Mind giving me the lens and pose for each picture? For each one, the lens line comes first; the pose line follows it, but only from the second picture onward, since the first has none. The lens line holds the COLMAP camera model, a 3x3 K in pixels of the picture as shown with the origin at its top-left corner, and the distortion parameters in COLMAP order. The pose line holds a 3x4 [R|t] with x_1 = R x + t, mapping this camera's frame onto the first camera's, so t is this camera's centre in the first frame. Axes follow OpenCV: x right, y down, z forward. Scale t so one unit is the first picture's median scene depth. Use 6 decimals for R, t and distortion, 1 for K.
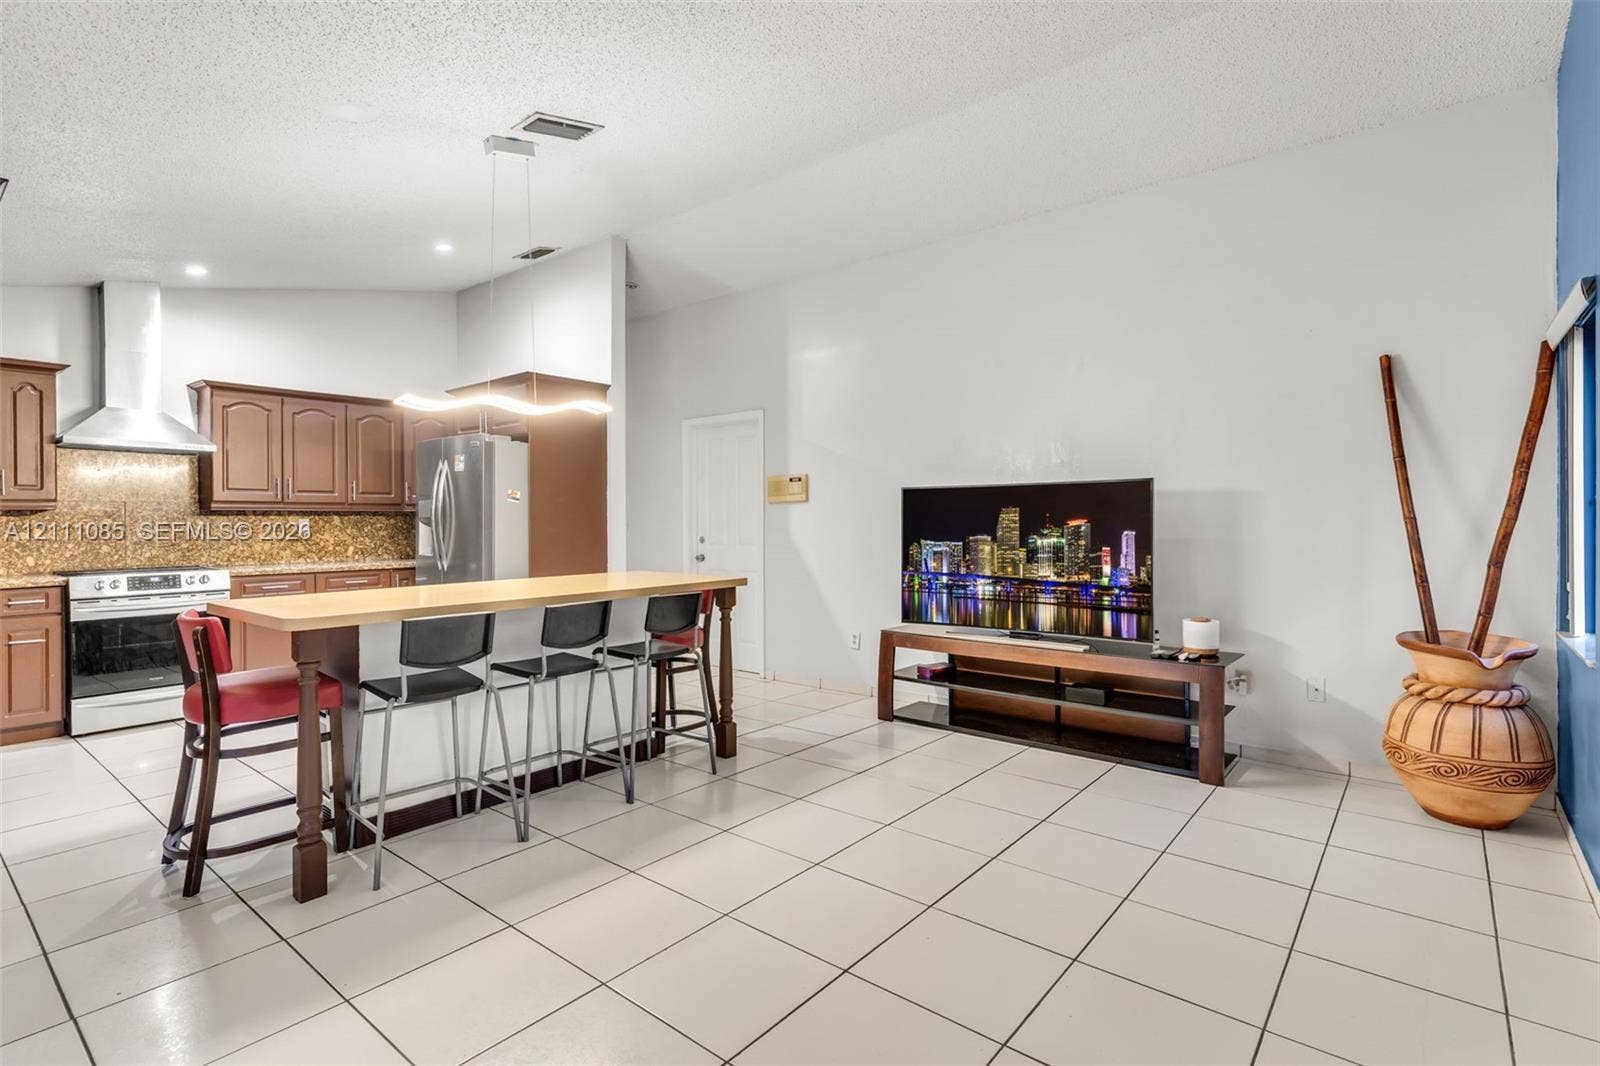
lens RADIAL K [[777.7, 0, 800.6], [0, 777.7, 524.8], [0, 0, 1]] dist [-0.000092, -0.001612]
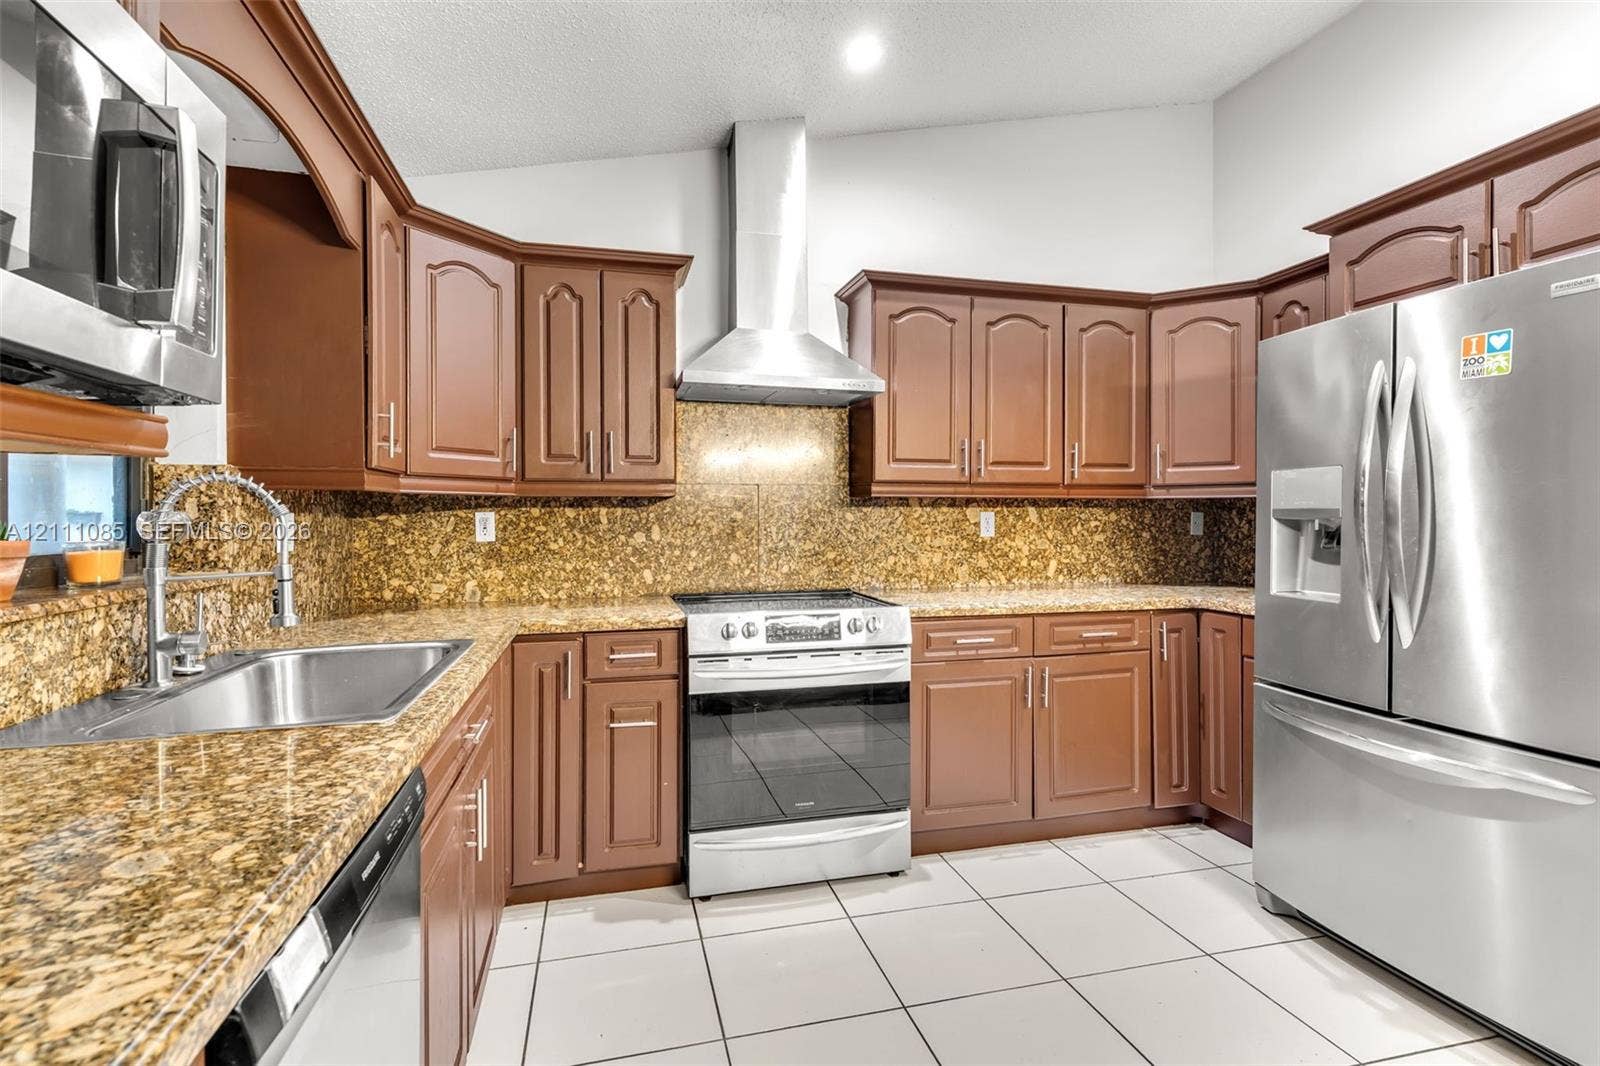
lens RADIAL K [[777.7, 0, 801.1], [0, 777.7, 522.4], [0, 0, 1]] dist [-0.000092, -0.001612]
pose [[0.804855, 0.008693, -0.593408, -0.480976], [-0.006637, 0.999962, 0.005647, -0.002744], [0.593434, -0.000606, 0.804882, 0.528385]]
